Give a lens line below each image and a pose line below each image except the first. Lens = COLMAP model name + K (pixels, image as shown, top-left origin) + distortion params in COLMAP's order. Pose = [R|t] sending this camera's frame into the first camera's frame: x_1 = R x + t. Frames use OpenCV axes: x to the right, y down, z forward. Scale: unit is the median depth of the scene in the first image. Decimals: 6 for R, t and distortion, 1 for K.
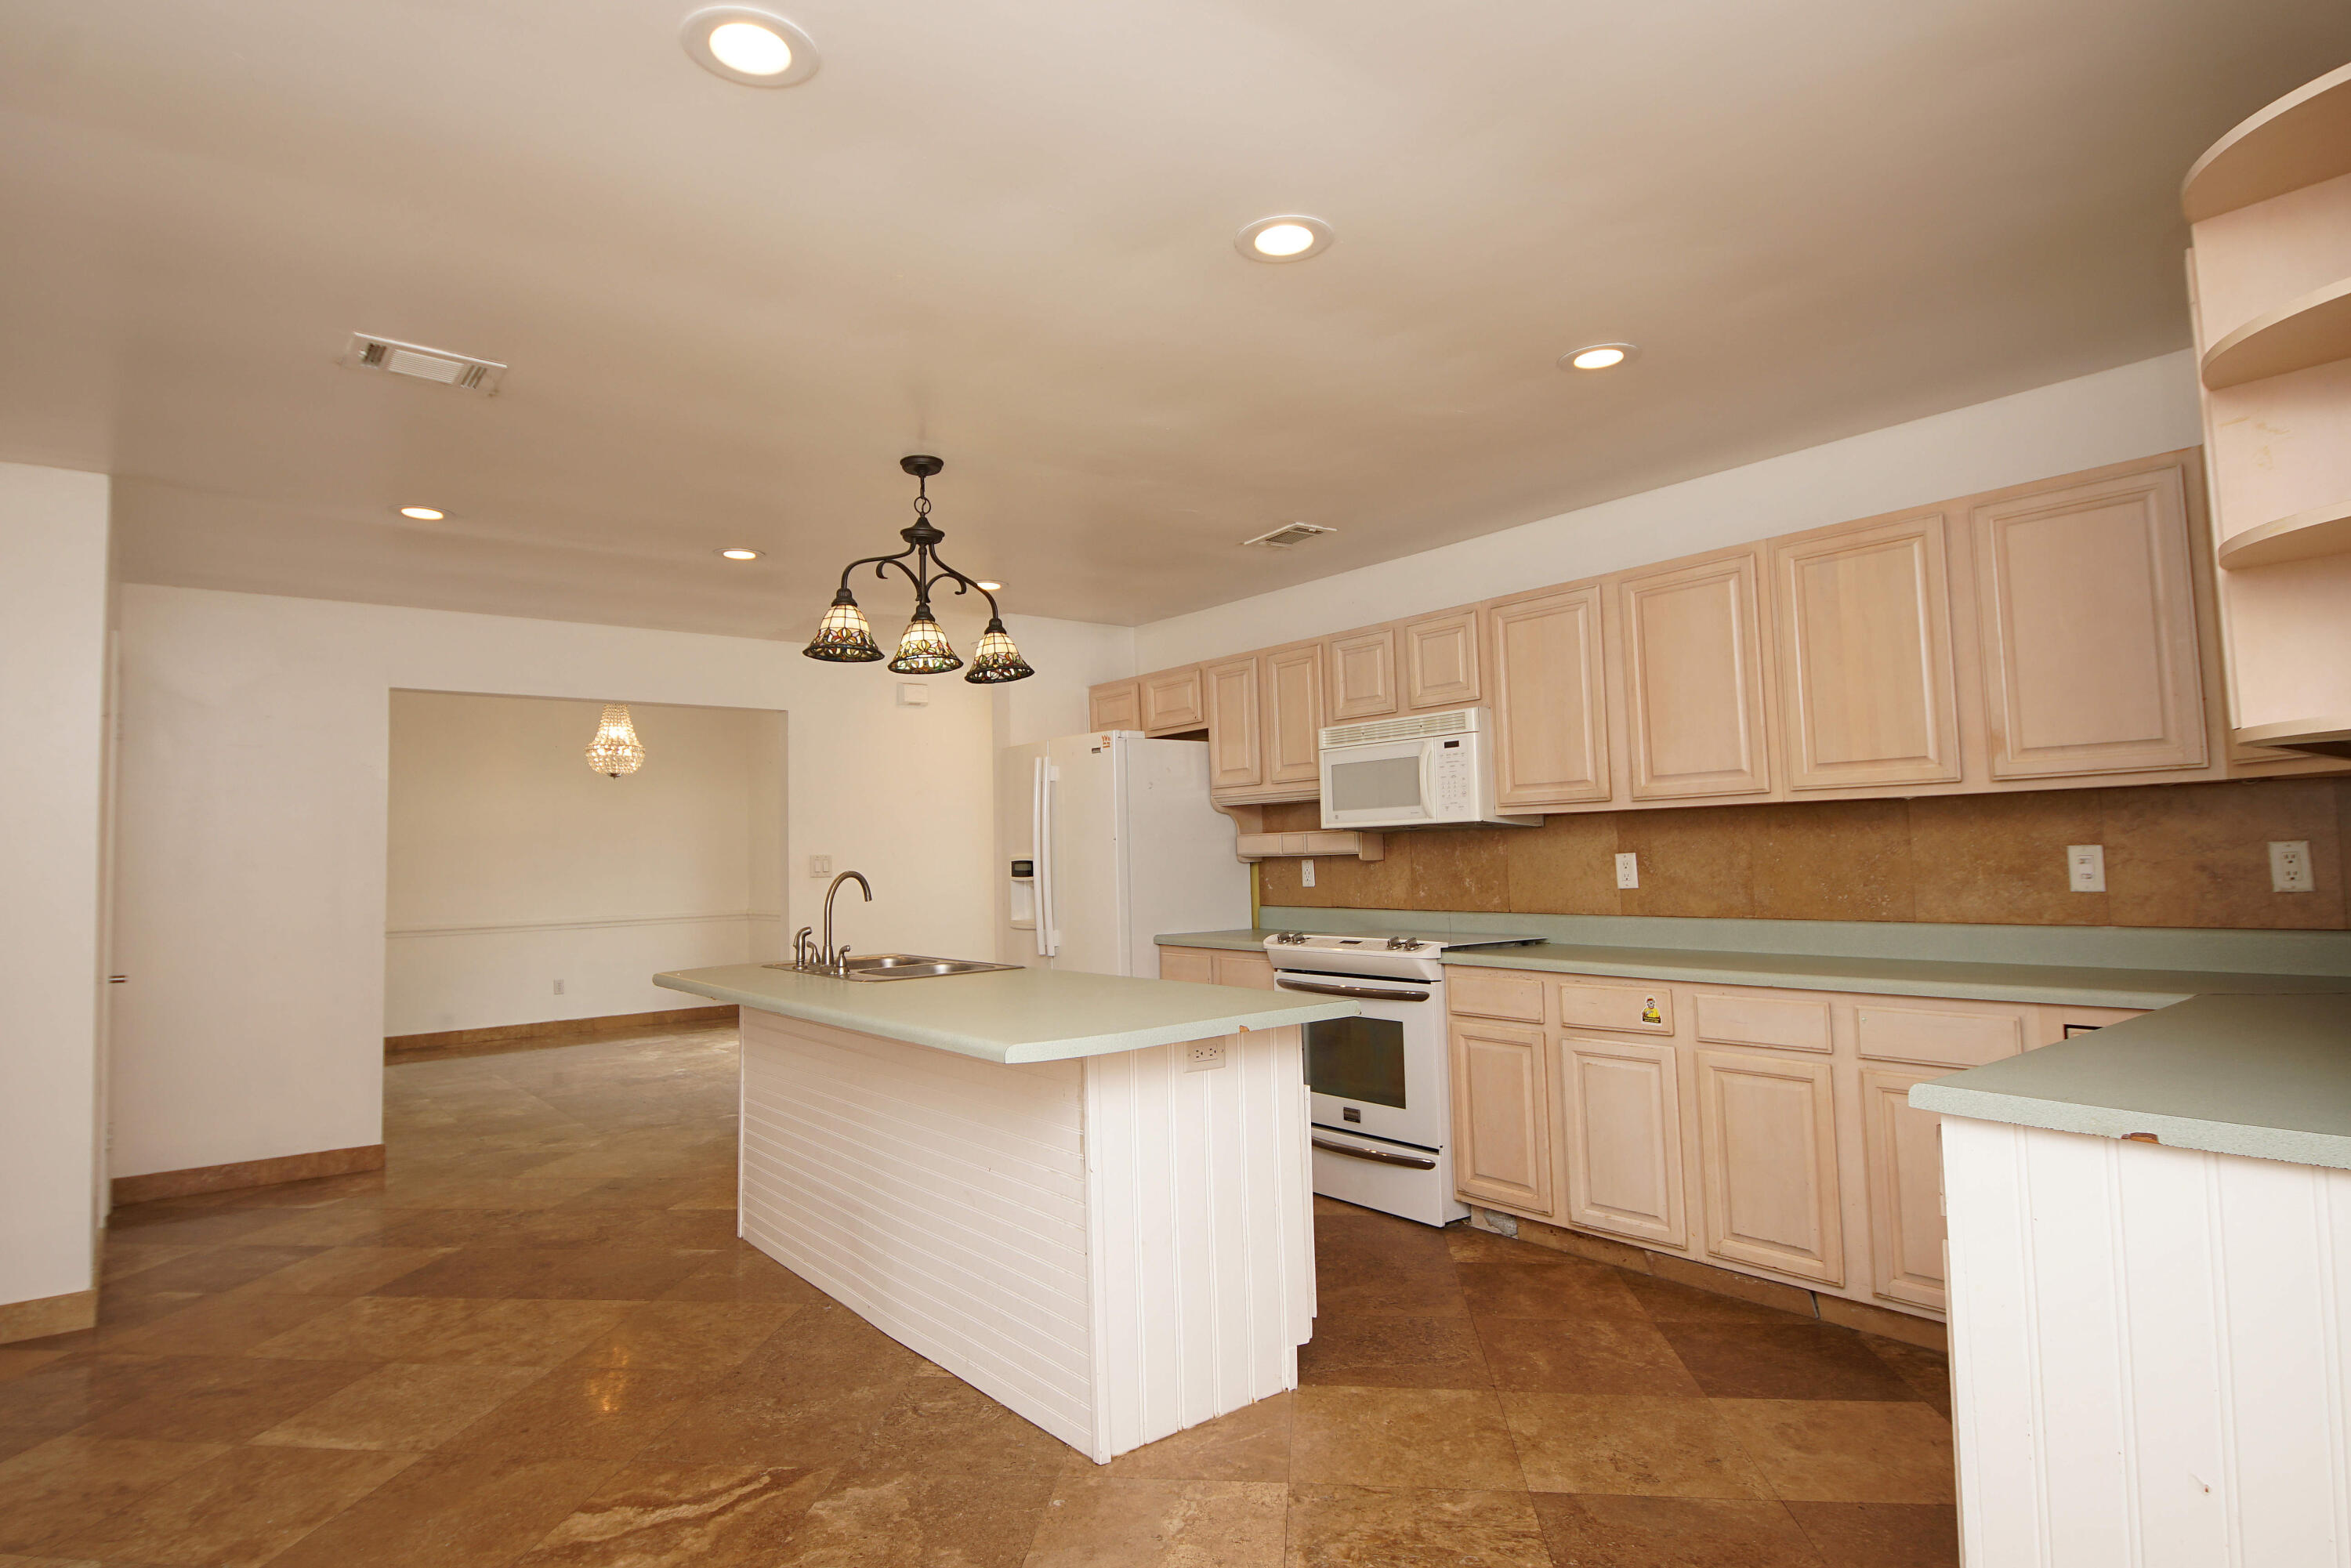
lens RADIAL K [[1264.1, 0, 1156.7], [0, 1264.1, 763.1], [0, 0, 1]] dist [0.023225, -0.017913]
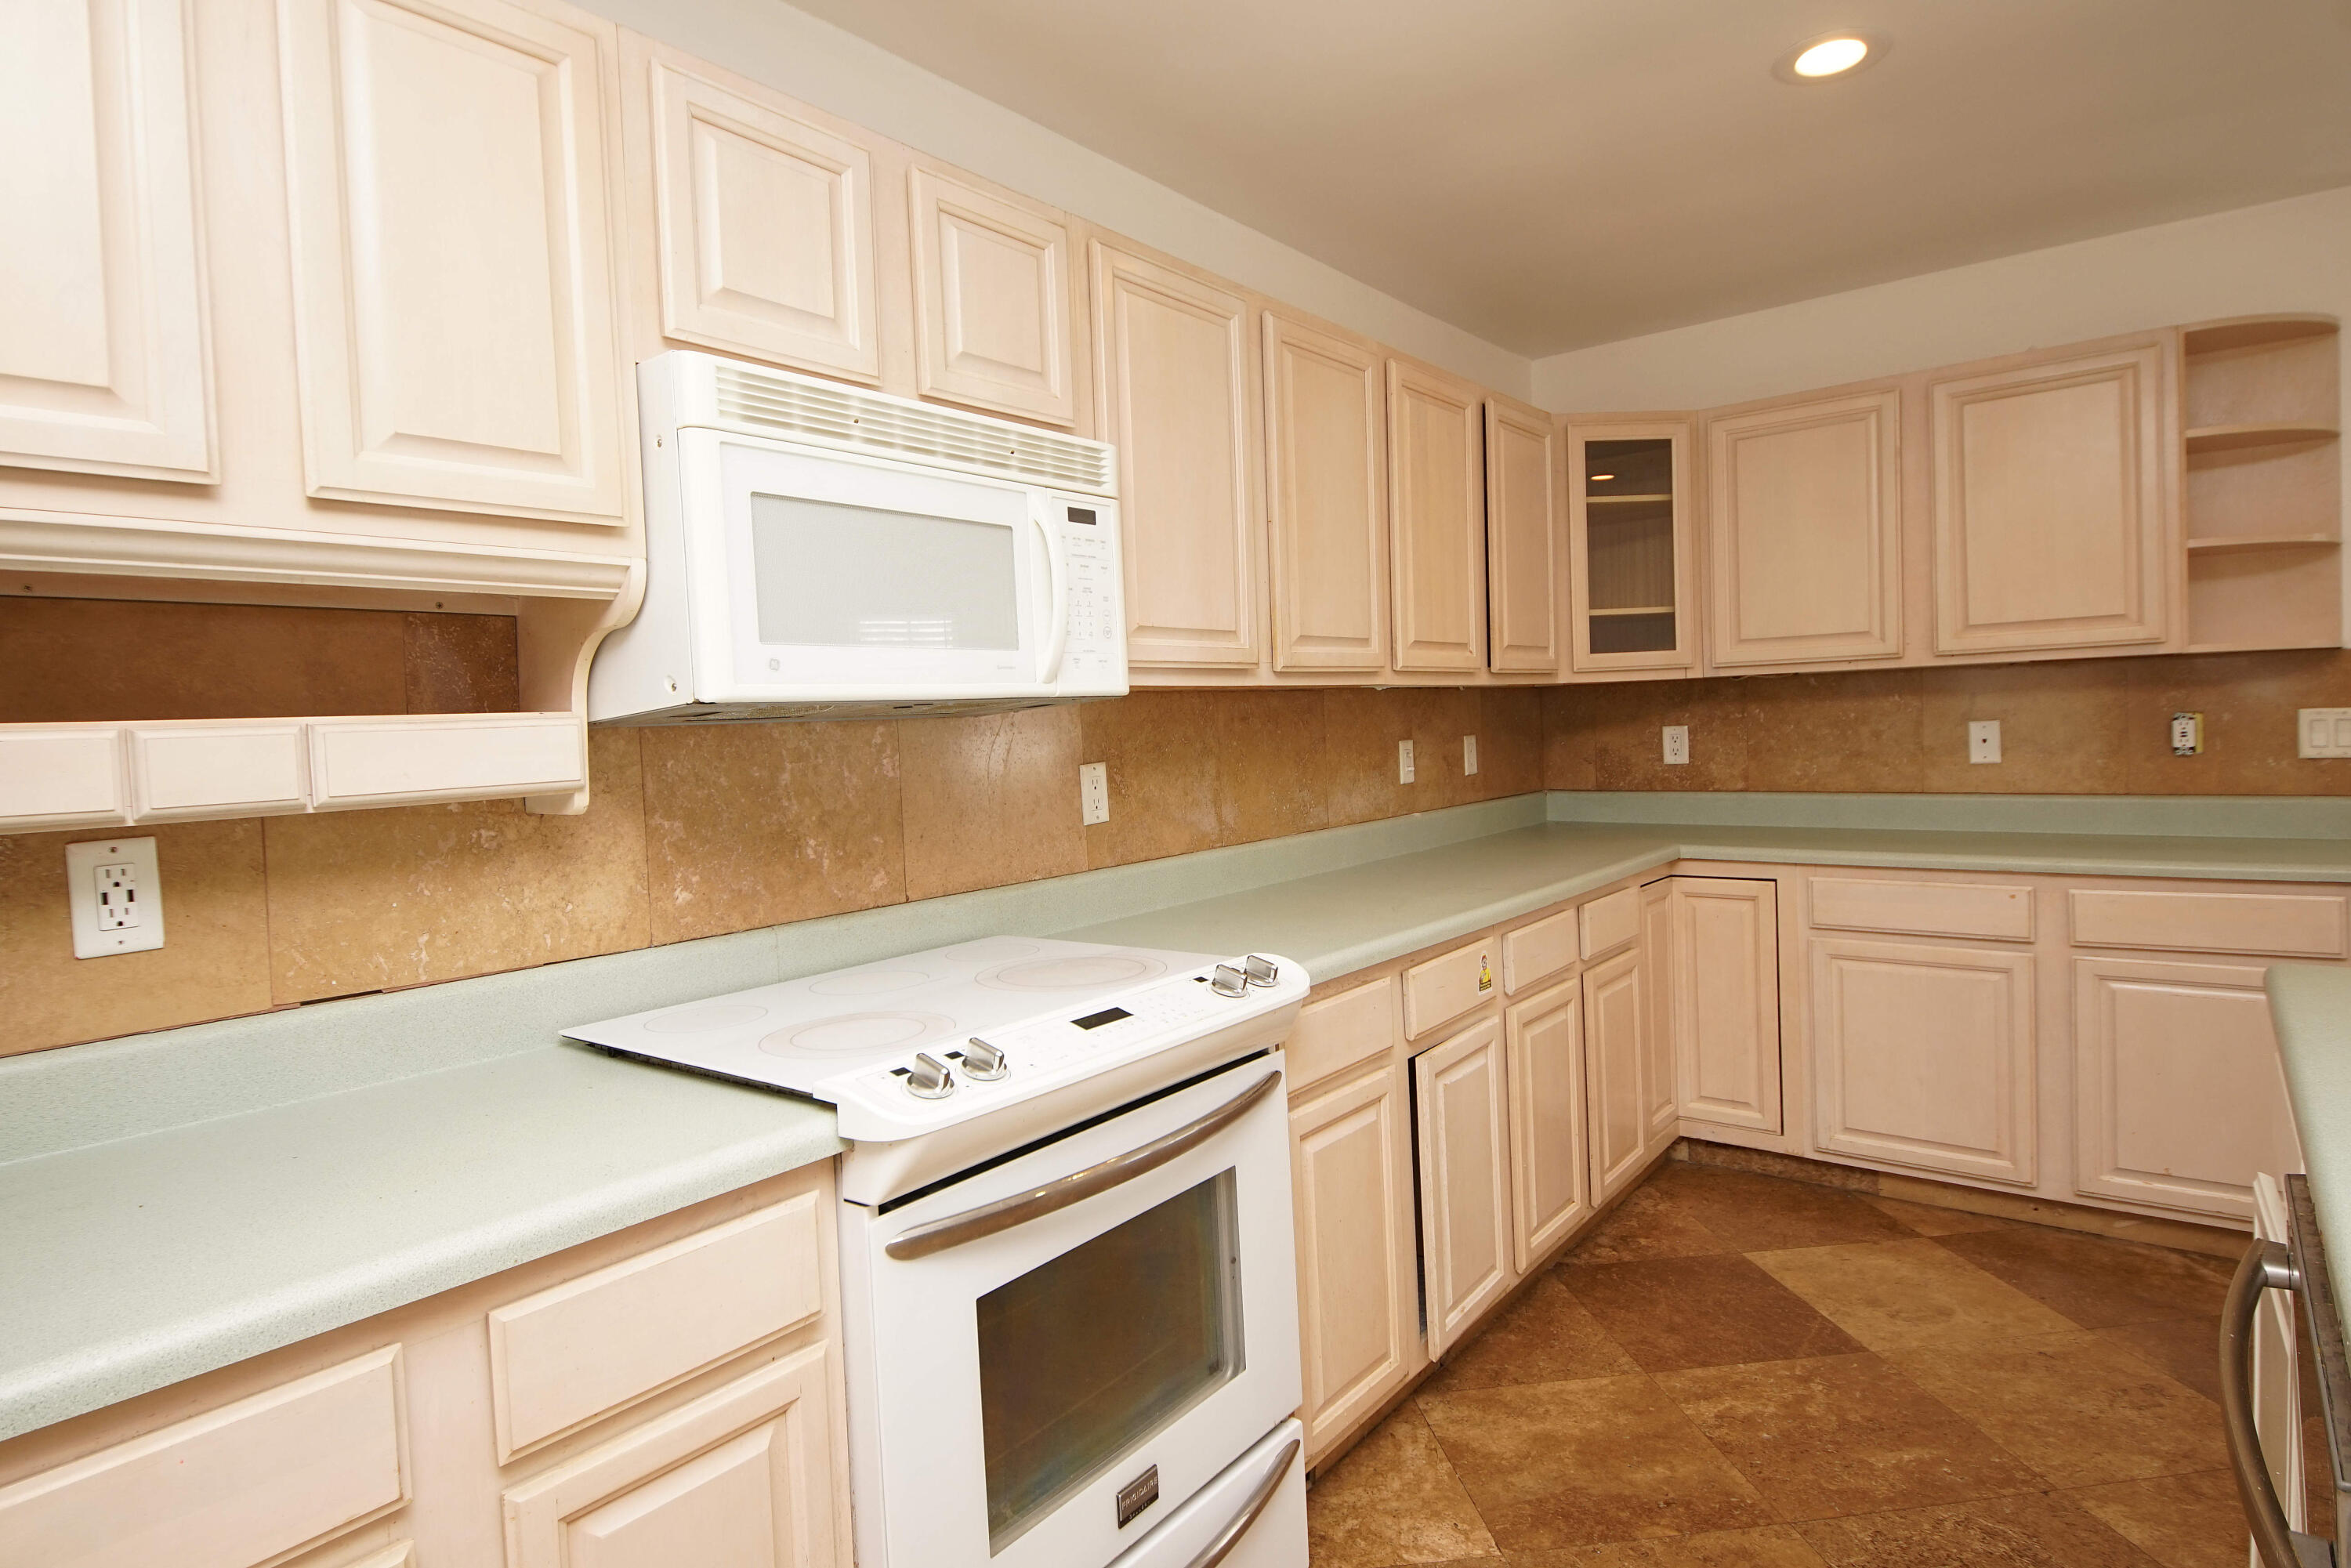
lens RADIAL K [[1270.6, 0, 1151.4], [0, 1270.6, 767.0], [0, 0, 1]] dist [0.021716, -0.019241]
pose [[-0.226988, 0.001409, 0.973897, -0.270778], [-0.023844, 0.999691, -0.007004, 0.101803], [-0.973606, -0.024811, -0.226884, 1.479119]]
